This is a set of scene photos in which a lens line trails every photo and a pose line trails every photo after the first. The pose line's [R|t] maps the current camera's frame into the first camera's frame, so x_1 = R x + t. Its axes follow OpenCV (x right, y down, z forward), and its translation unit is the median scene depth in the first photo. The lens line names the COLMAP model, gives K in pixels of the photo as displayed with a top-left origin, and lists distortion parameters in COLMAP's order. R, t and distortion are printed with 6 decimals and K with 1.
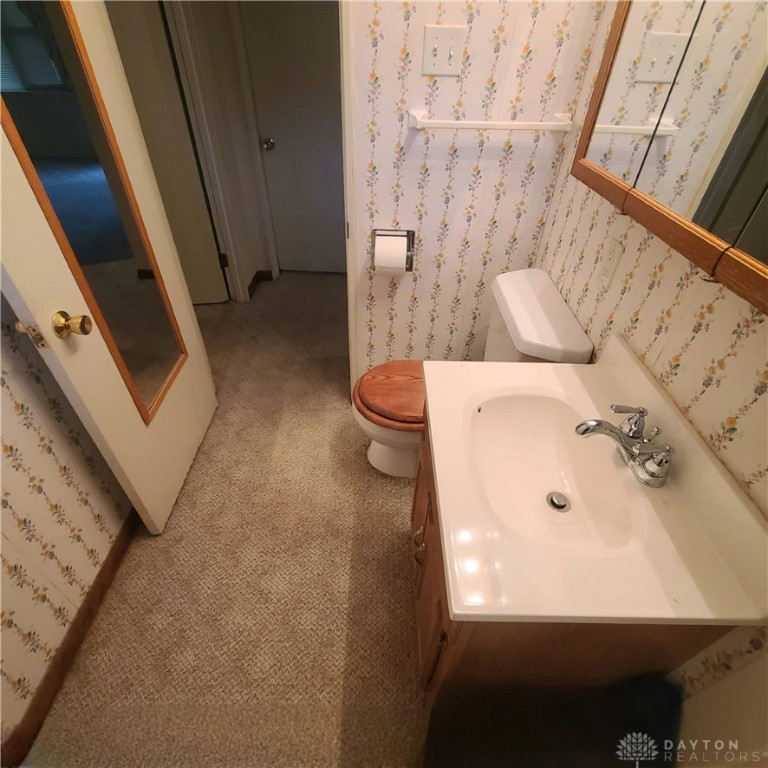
lens RADIAL K [[418.6, 0, 382.2], [0, 418.6, 382.7], [0, 0, 1]] dist [0.004333, 0.001747]
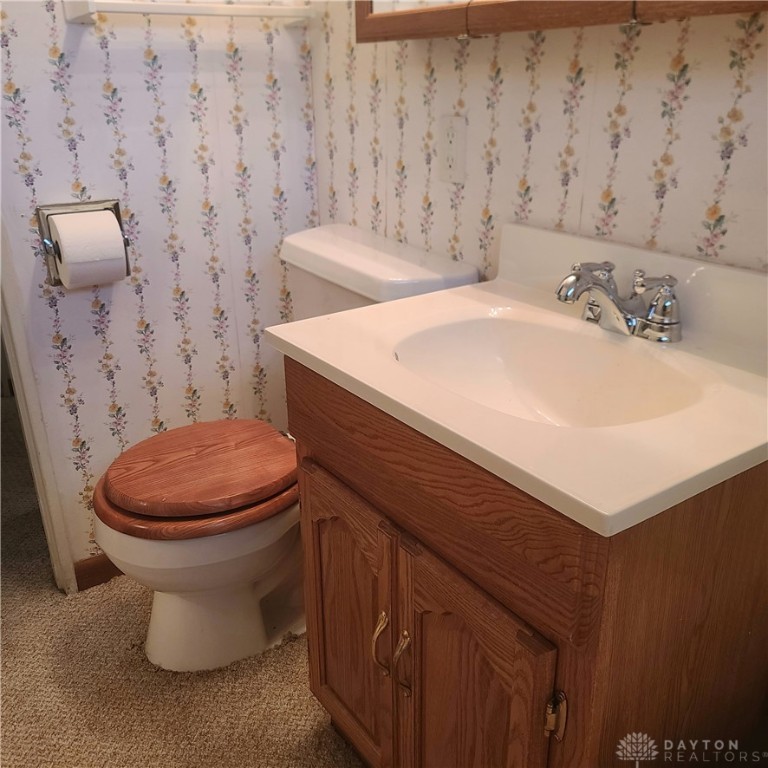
lens RADIAL K [[746.5, 0, 384.6], [0, 746.5, 385.0], [0, 0, 1]] dist [0.034347, 0.000000]
pose [[0.816229, -0.252887, 0.519441, -0.234480], [0.392526, 0.902462, -0.177441, 0.195129], [-0.423903, 0.348727, 0.835880, 0.103844]]
